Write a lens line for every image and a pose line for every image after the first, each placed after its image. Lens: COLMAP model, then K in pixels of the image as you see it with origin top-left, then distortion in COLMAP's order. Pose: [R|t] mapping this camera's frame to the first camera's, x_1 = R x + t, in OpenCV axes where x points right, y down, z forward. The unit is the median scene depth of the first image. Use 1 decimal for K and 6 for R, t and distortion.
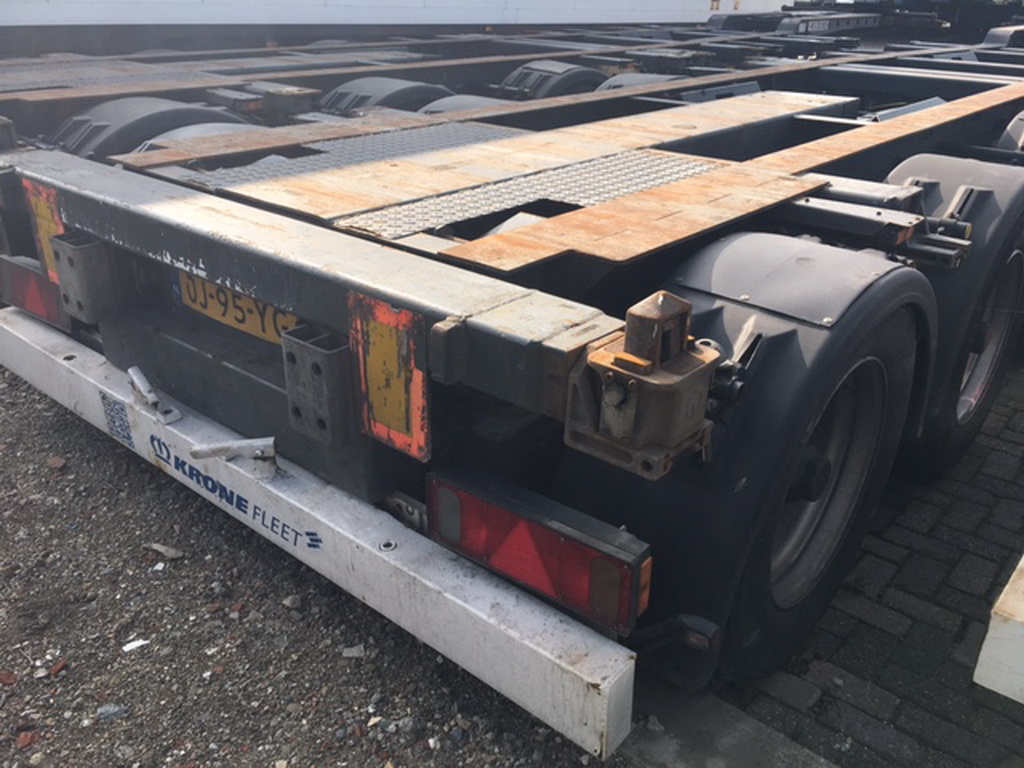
lens RADIAL K [[856.7, 0, 515.1], [0, 856.7, 381.7], [0, 0, 1]] dist [0.091460, -0.138360]
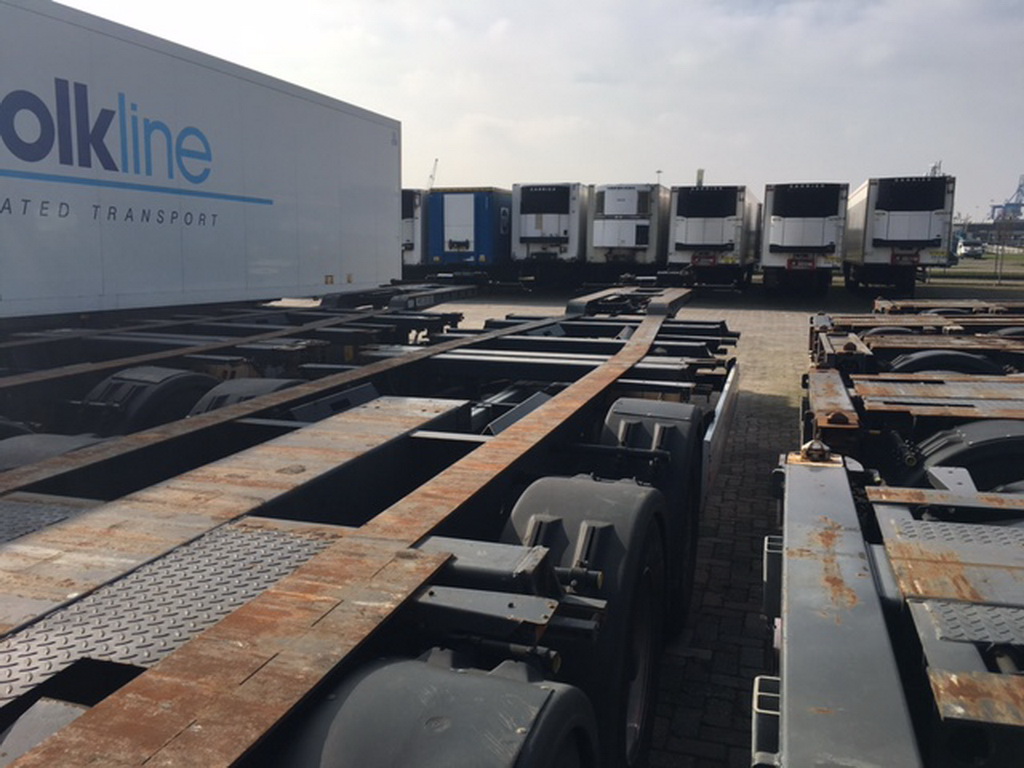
lens RADIAL K [[856.7, 0, 515.1], [0, 856.7, 381.7], [0, 0, 1]] dist [0.091460, -0.138360]
pose [[0.915456, -0.083022, 0.393762, 0.068074], [0.186615, 0.954498, -0.232611, -0.138239], [-0.356533, 0.286427, 0.889294, 0.111205]]
